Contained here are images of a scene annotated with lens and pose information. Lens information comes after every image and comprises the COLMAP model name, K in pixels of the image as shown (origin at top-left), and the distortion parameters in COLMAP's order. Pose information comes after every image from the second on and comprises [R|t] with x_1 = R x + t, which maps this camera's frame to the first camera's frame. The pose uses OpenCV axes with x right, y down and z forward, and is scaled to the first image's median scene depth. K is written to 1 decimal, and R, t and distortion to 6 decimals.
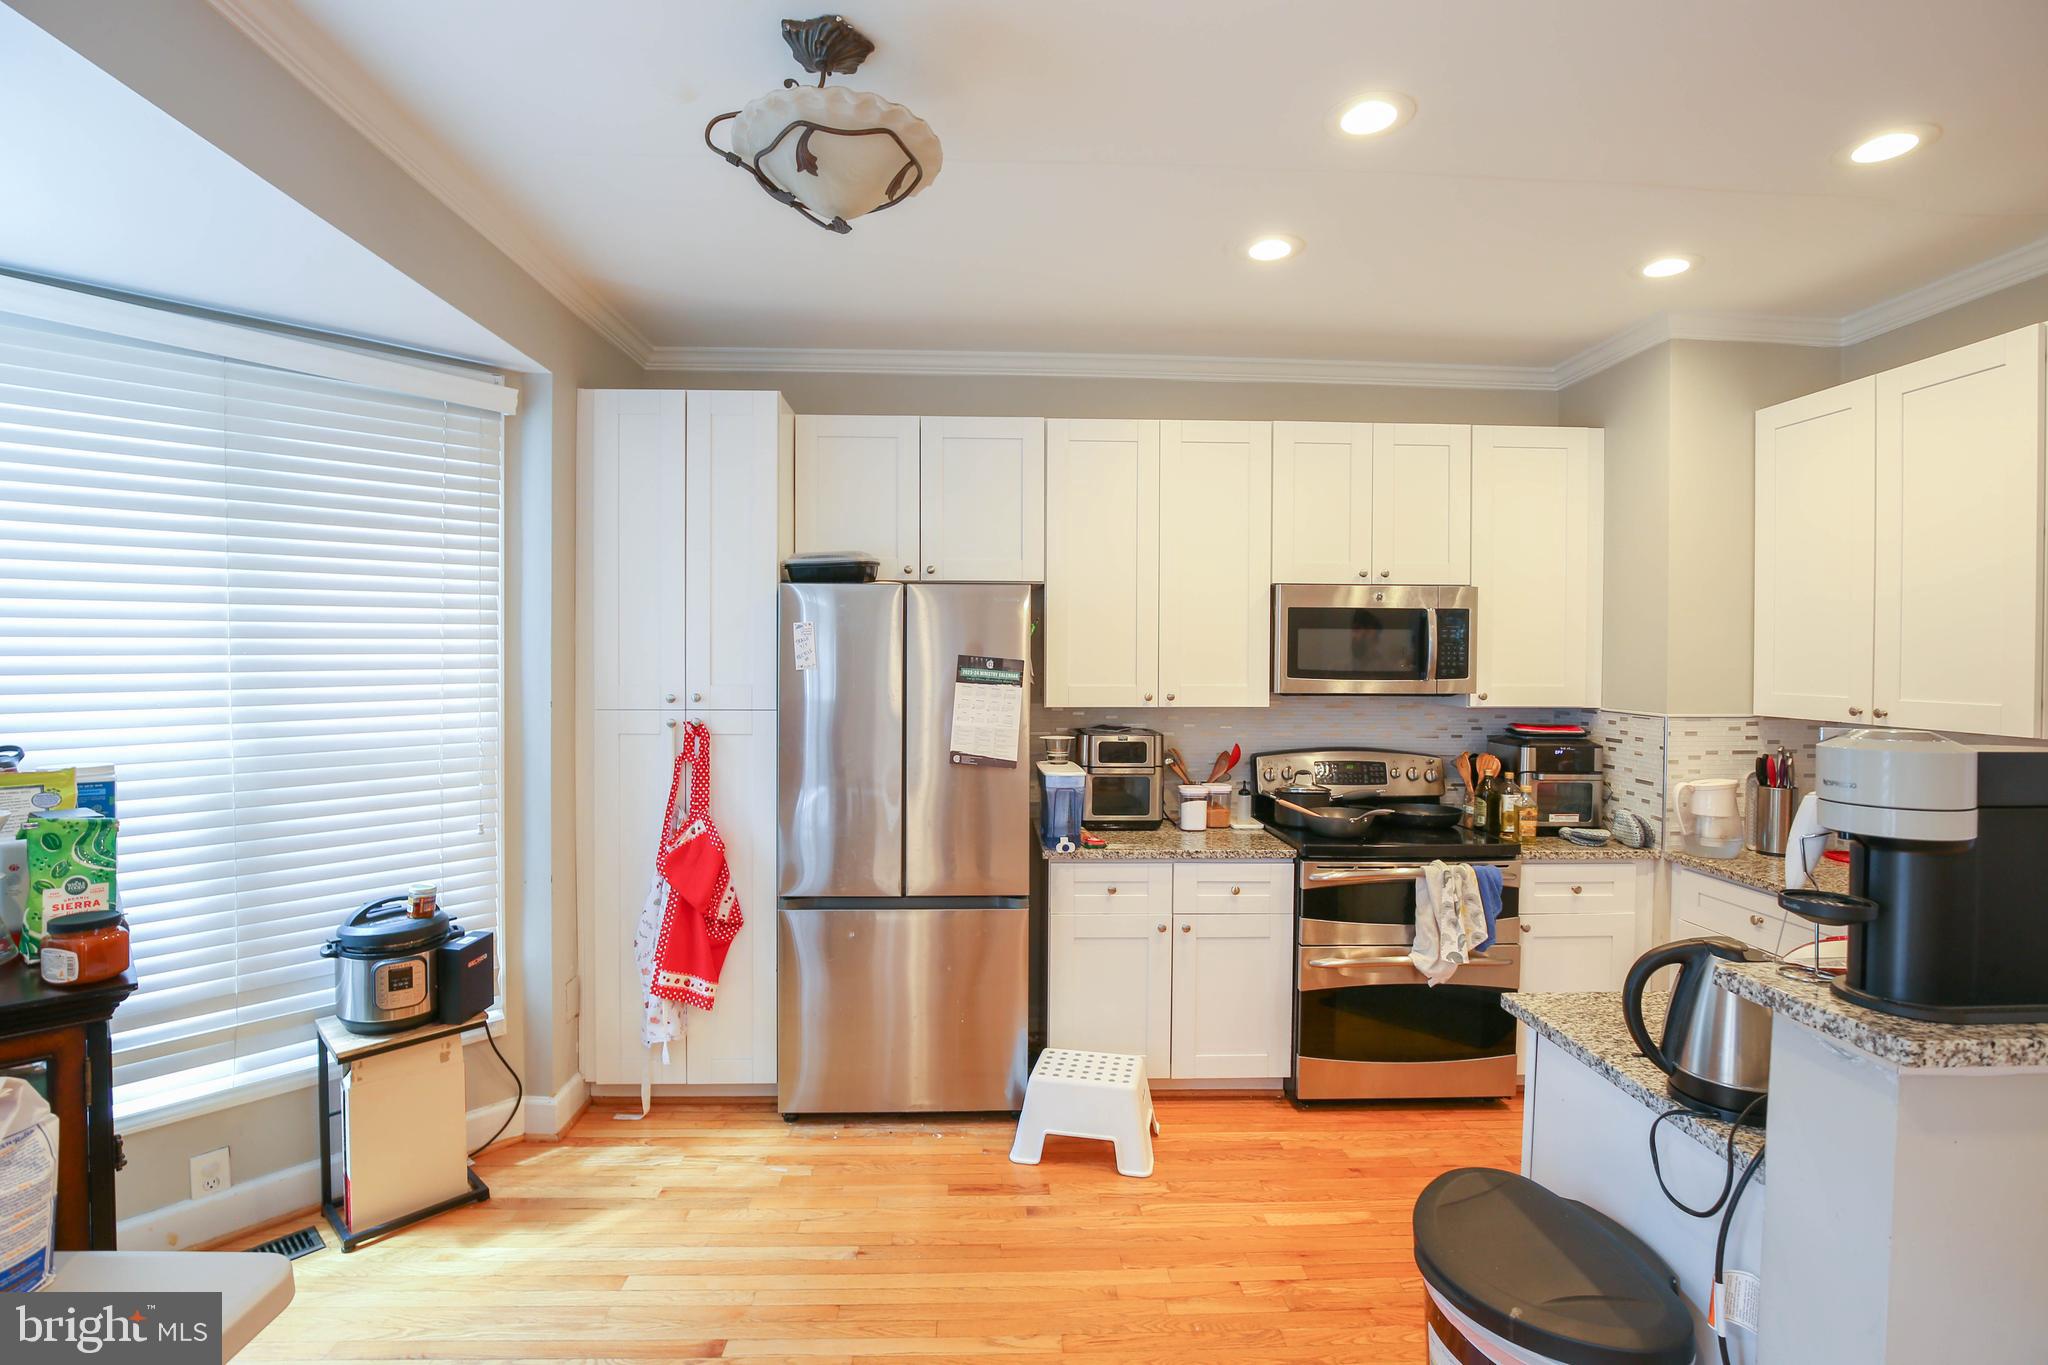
lens RADIAL K [[961.3, 0, 1051.5], [0, 961.3, 674.5], [0, 0, 1]] dist [-0.043403, 0.009520]
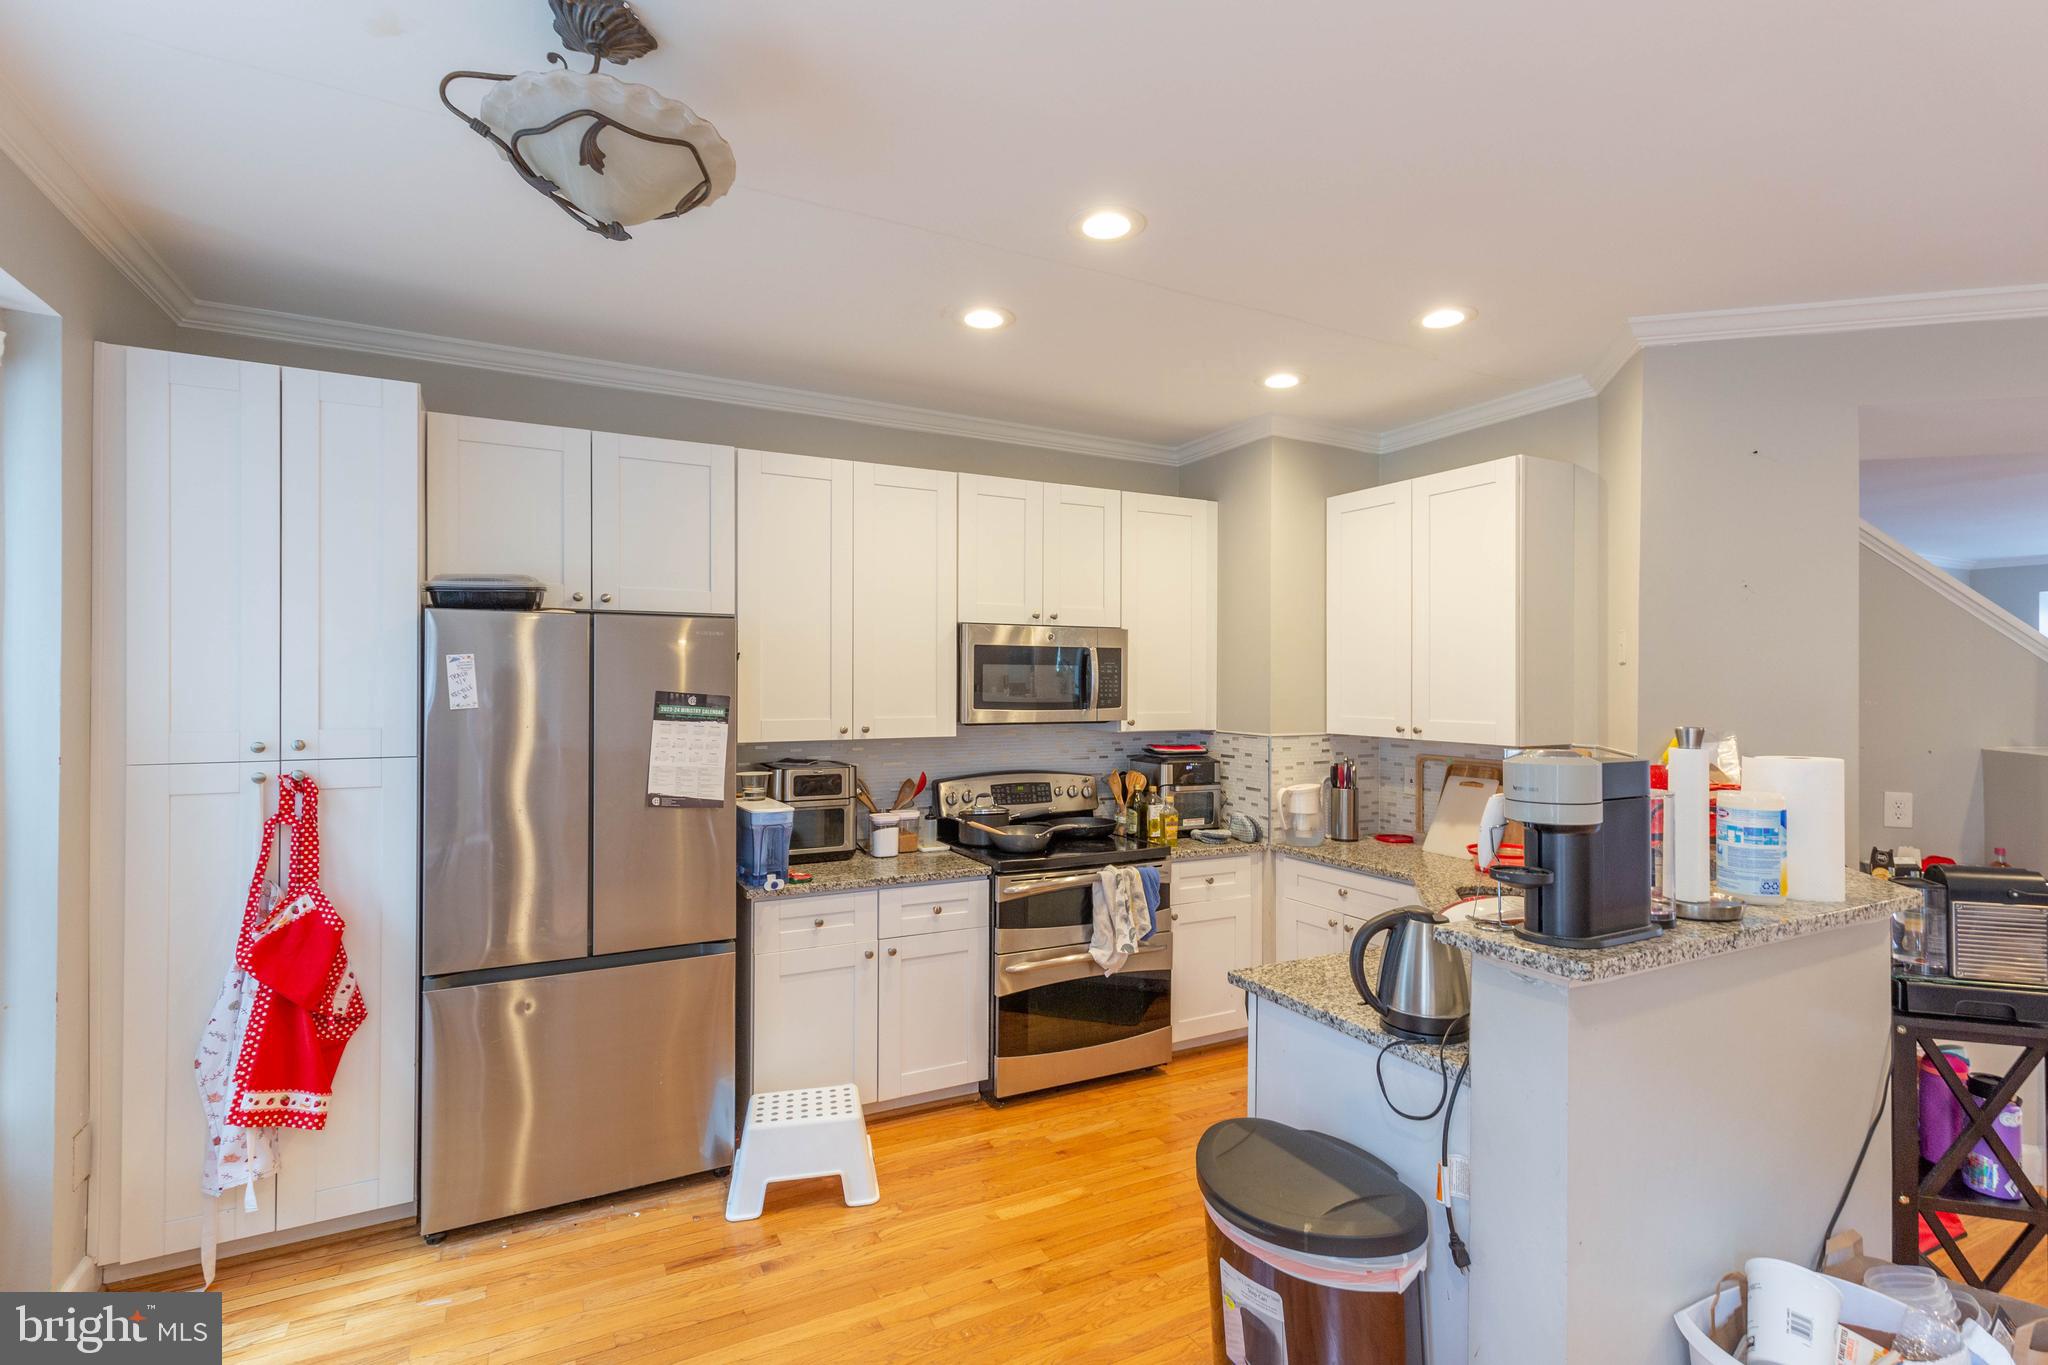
lens RADIAL K [[939.1, 0, 1024.0], [0, 939.1, 682.5], [0, 0, 1]] dist [0.000376, -0.000135]
pose [[0.903625, -0.004071, 0.428304, -0.166586], [0.010939, 0.999848, -0.013575, -0.012384], [-0.428184, 0.016952, 0.903533, 0.010939]]
